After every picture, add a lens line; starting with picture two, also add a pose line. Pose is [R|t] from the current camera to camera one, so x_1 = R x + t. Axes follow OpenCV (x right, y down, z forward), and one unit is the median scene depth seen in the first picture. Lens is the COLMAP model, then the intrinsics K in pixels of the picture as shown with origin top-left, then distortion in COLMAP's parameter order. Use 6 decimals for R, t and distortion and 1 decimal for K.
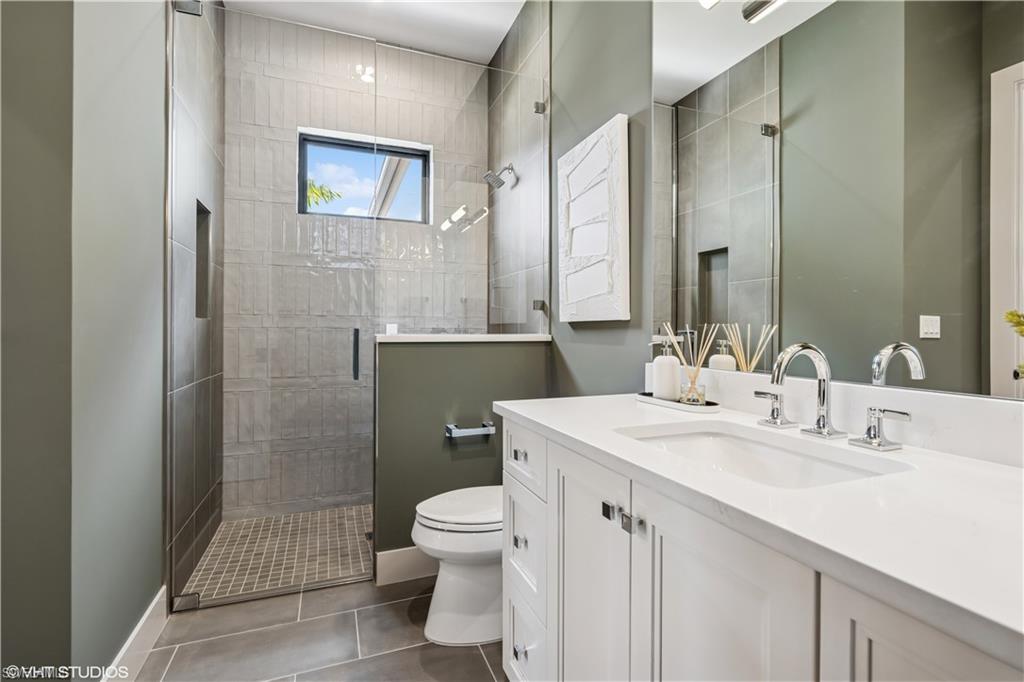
lens RADIAL K [[467.7, 0, 511.1], [0, 467.7, 333.1], [0, 0, 1]] dist [-0.028527, -0.000025]
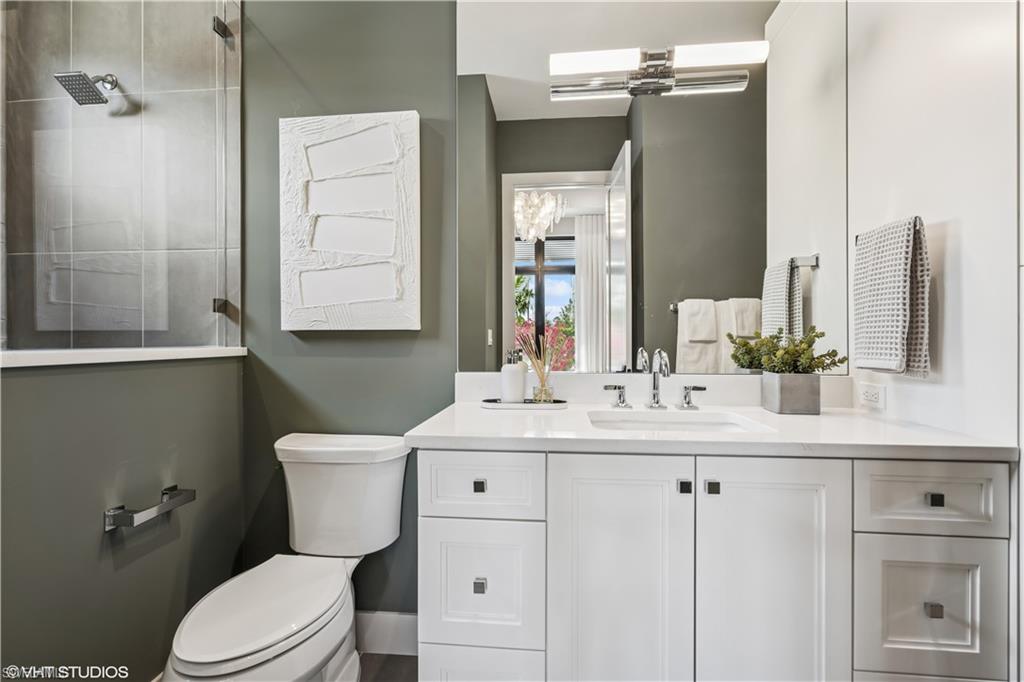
lens RADIAL K [[462.3, 0, 512.0], [0, 462.3, 341.0], [0, 0, 1]] dist [-0.003608, -0.000111]
pose [[0.453051, -0.000064, 0.891485, -0.420153], [0.005046, 0.999984, -0.002493, -0.001757], [-0.891471, 0.005627, 0.453044, 0.329110]]
